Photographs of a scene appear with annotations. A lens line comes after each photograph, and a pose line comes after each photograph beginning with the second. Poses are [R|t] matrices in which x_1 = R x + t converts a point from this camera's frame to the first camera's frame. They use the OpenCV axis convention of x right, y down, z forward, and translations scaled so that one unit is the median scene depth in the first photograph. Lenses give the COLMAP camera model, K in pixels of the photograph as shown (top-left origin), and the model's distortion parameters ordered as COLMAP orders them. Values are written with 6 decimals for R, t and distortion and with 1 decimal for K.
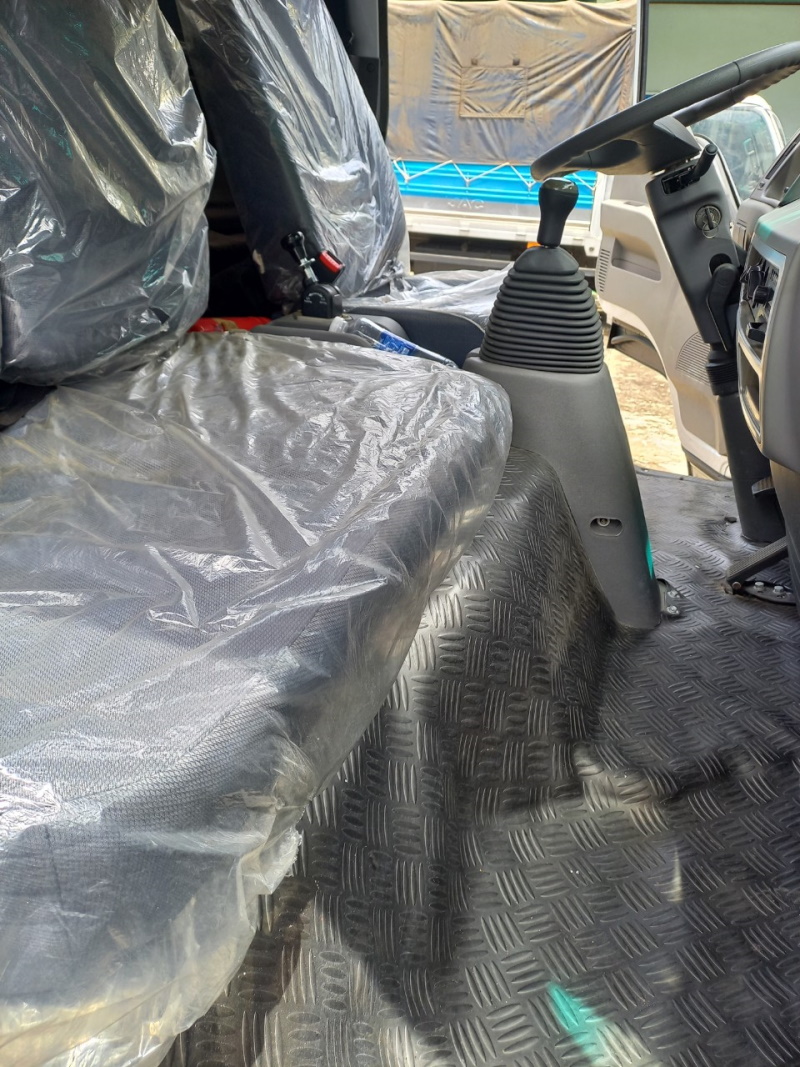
lens RADIAL K [[795.9, 0, 400.3], [0, 795.9, 516.4], [0, 0, 1]] dist [-0.000826, -0.000310]
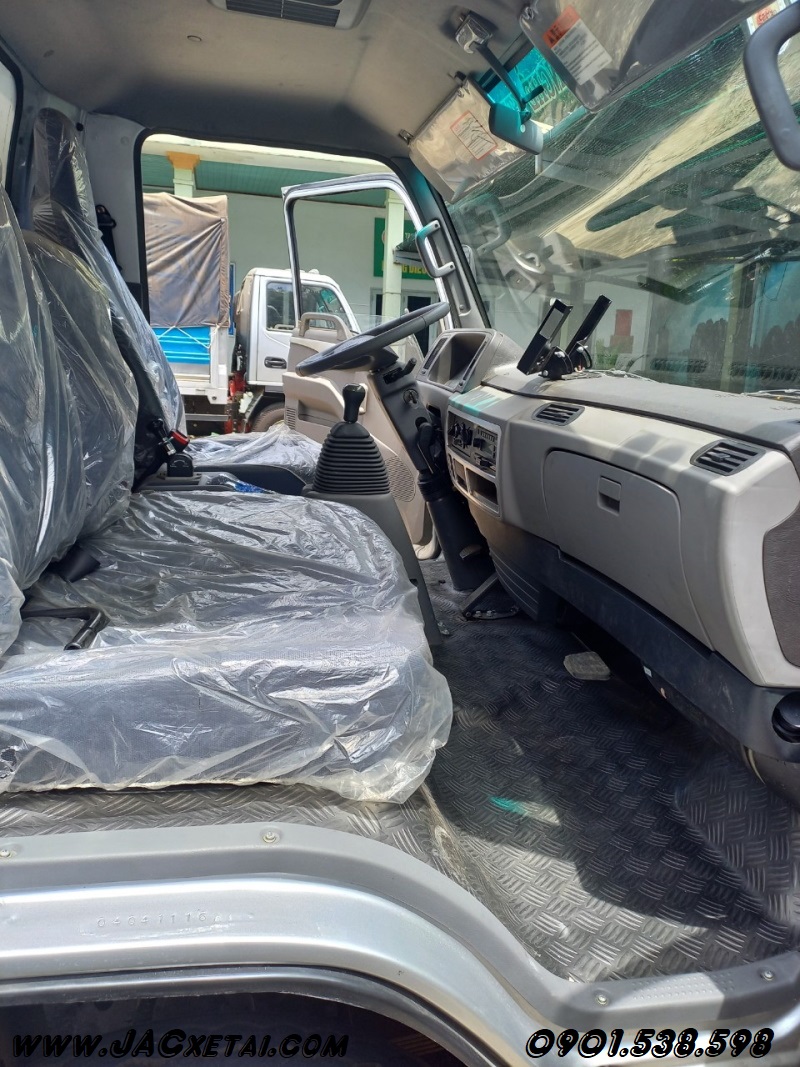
lens RADIAL K [[915.1, 0, 400.0], [0, 915.1, 533.5], [0, 0, 1]] dist [-0.001541, -0.014300]
pose [[0.847648, -0.126253, 0.515319, -0.244127], [0.203059, 0.974522, -0.095253, 0.029542], [-0.490164, 0.185381, 0.851688, -0.209045]]
